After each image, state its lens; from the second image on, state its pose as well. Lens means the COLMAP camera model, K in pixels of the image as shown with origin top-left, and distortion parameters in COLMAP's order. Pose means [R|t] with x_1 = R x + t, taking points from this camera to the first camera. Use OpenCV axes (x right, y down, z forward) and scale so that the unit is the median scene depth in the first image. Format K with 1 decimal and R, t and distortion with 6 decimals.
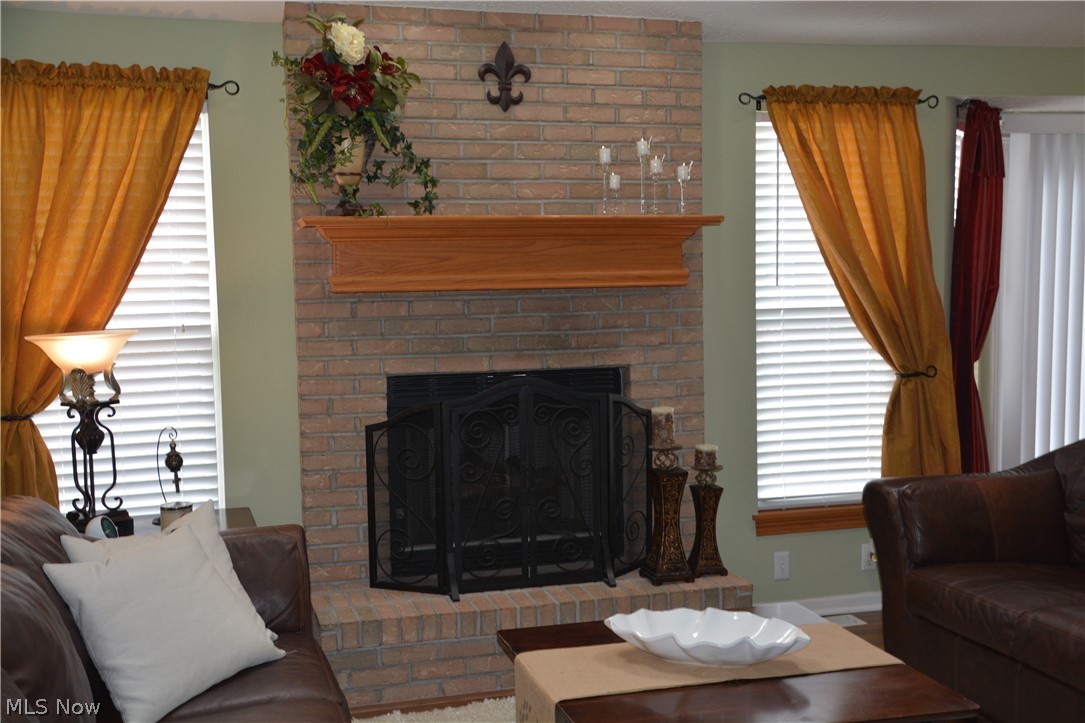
lens RADIAL K [[1295.5, 0, 544.4], [0, 1295.5, 372.0], [0, 0, 1]] dist [0.055998, 0.000000]
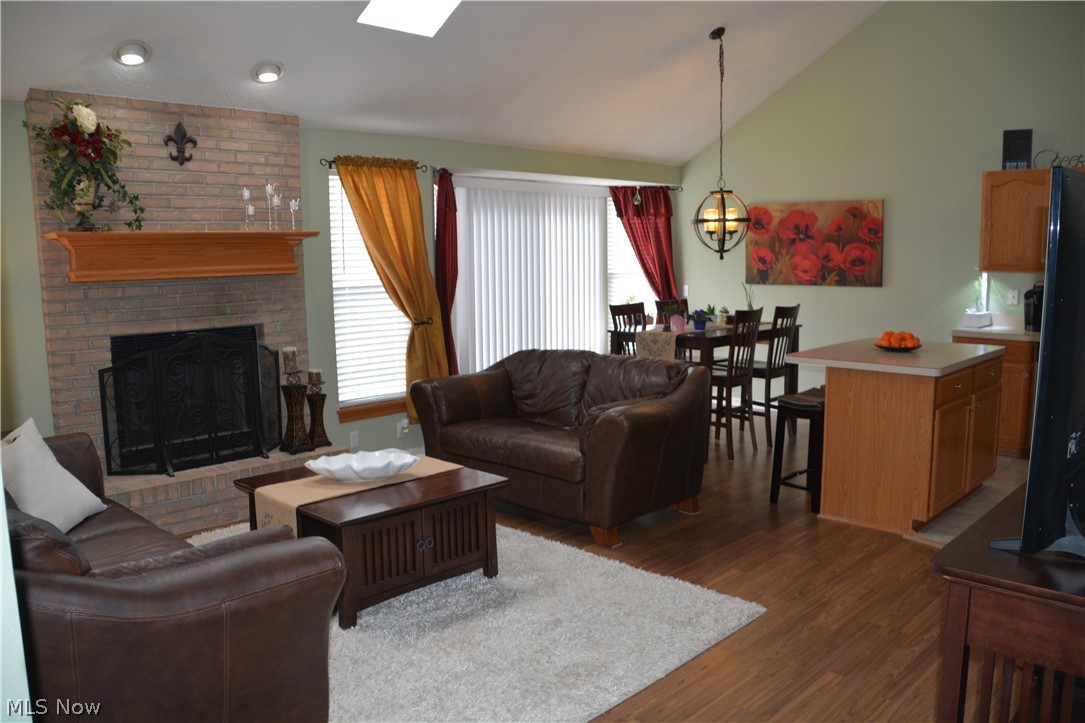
lens RADIAL K [[876.6, 0, 548.4], [0, 876.6, 357.4], [0, 0, 1]] dist [-0.127380, 0.079940]
pose [[0.871437, -0.058511, 0.487005, -0.161679], [0.047139, 0.998254, 0.035584, 0.016058], [-0.488237, -0.008052, 0.872674, -0.123793]]
